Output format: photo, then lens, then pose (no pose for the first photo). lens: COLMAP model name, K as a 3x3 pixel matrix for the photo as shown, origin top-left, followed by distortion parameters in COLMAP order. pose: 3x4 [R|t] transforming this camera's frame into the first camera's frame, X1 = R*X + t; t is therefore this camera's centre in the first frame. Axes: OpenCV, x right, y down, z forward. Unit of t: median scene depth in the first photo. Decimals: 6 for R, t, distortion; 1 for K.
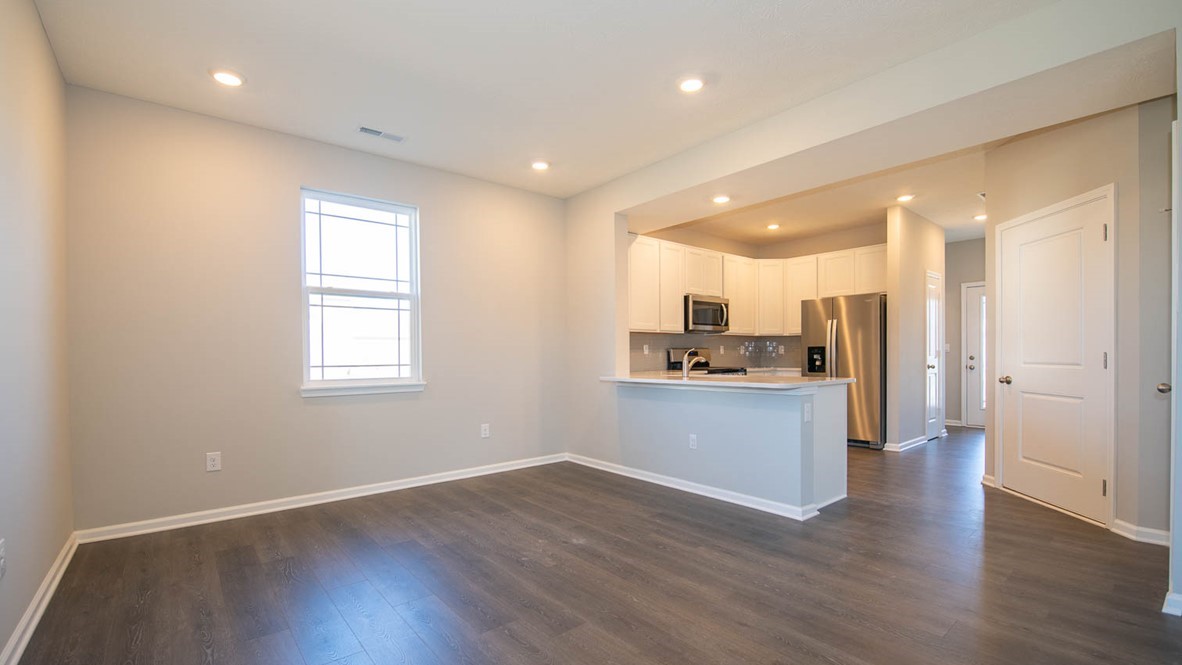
lens RADIAL K [[465.1, 0, 608.6], [0, 465.1, 359.8], [0, 0, 1]] dist [-0.018095, -0.002271]
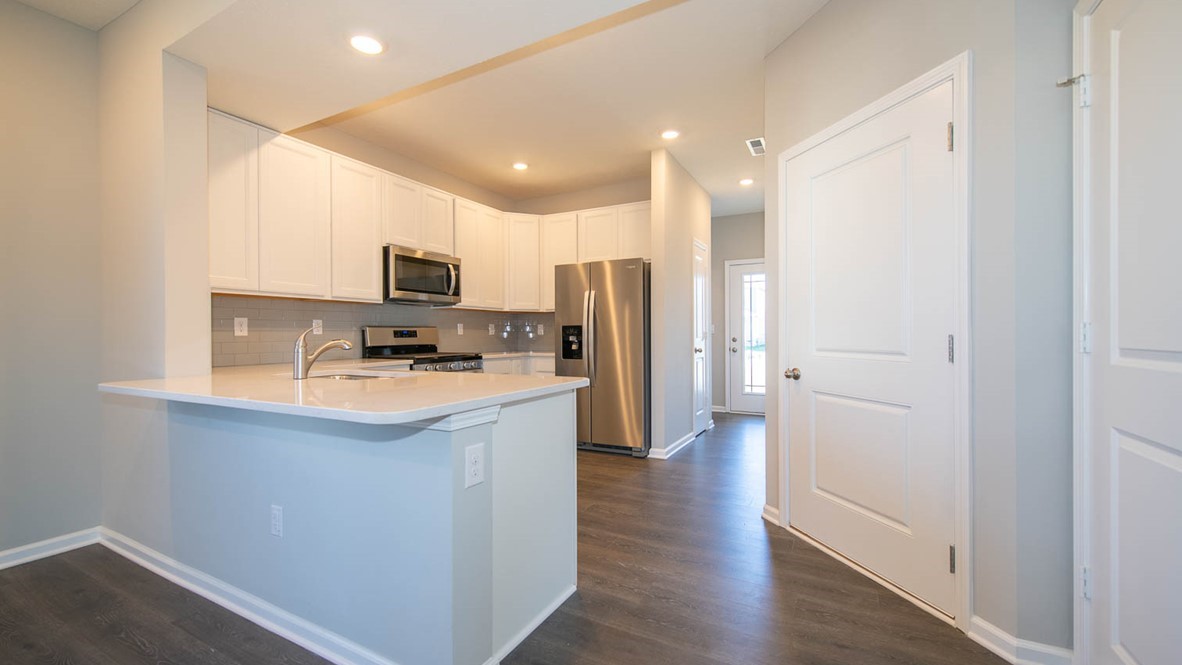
lens RADIAL K [[465.1, 0, 593.3], [0, 465.1, 329.7], [0, 0, 1]] dist [-0.018095, -0.002271]
pose [[0.923446, 0.007655, 0.383652, 0.190075], [0.000848, 0.999758, -0.021989, -0.004739], [-0.383727, 0.020631, 0.923216, 0.280116]]
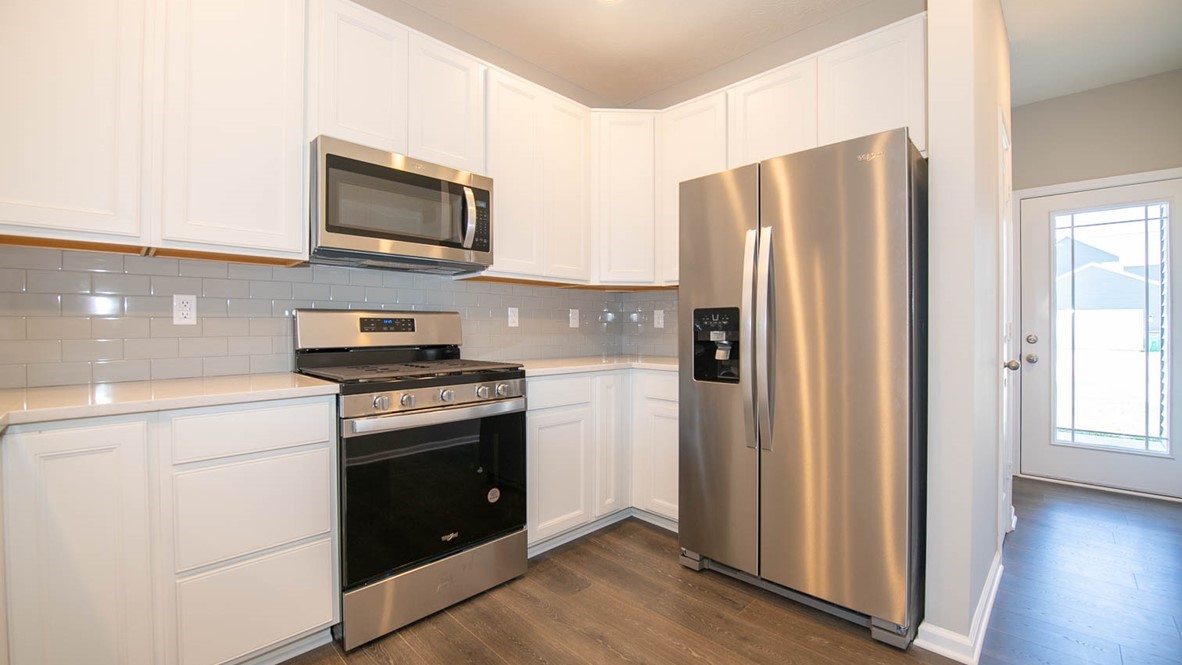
lens RADIAL K [[508.8, 0, 596.1], [0, 508.8, 325.2], [0, 0, 1]] dist [-0.004350, -0.000125]
pose [[0.992321, 0.010016, 0.123285, 0.320689], [-0.008246, 0.999856, -0.014858, -0.009362], [-0.123416, 0.013728, 0.992260, 0.648424]]
